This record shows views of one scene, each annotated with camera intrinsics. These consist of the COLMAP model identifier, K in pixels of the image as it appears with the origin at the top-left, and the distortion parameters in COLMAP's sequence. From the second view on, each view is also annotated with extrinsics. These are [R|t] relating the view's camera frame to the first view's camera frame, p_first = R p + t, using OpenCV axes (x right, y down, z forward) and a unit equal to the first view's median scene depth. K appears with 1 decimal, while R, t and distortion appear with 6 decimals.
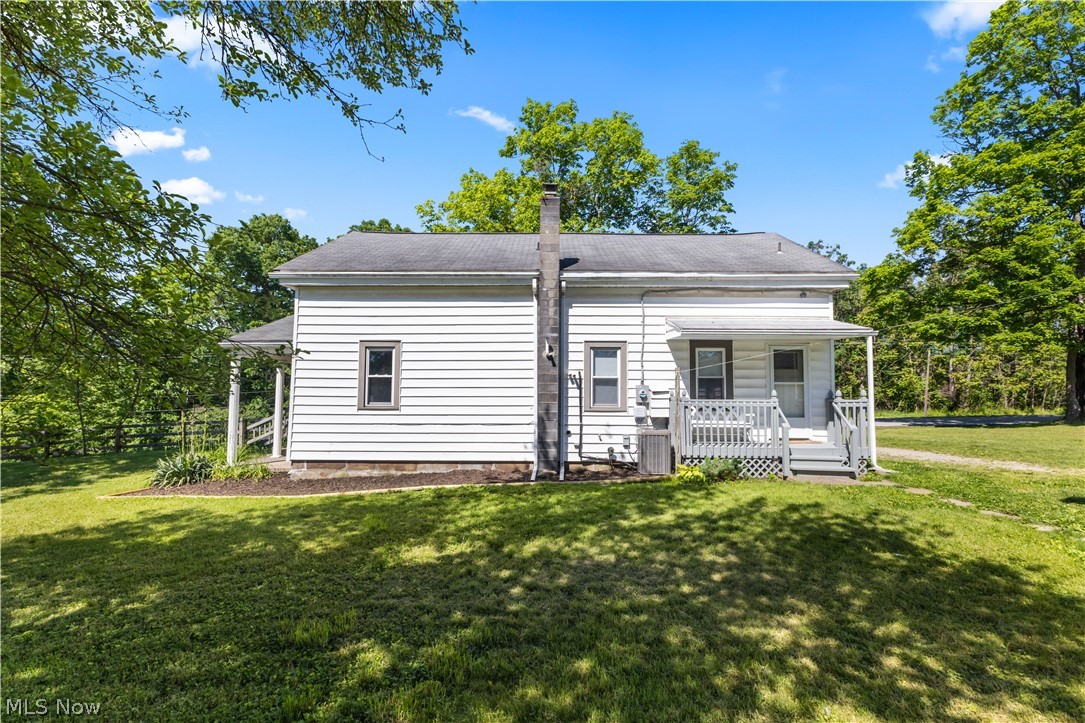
lens RADIAL K [[470.8, 0, 543.1], [0, 470.8, 363.6], [0, 0, 1]] dist [0.011335, -0.003916]
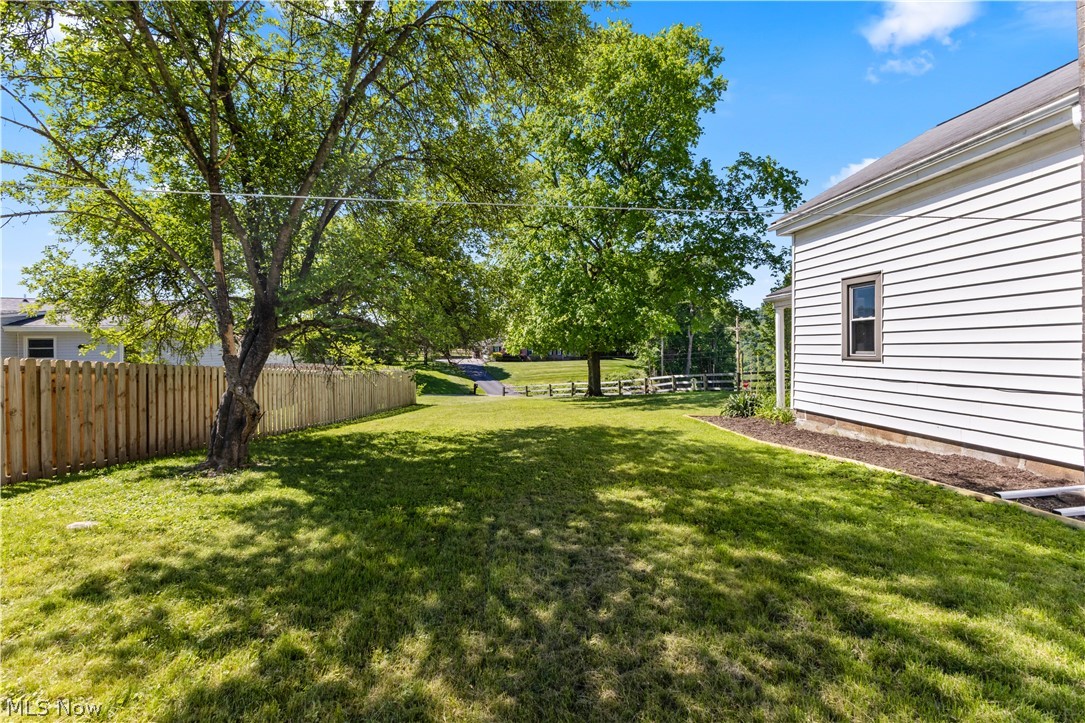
lens RADIAL K [[470.8, 0, 547.3], [0, 470.8, 342.6], [0, 0, 1]] dist [0.011335, -0.003916]
pose [[0.117945, -0.016219, -0.992888, 0.402260], [0.084841, 0.996375, -0.006198, 0.026433], [0.989389, -0.083507, 0.118893, 0.371617]]
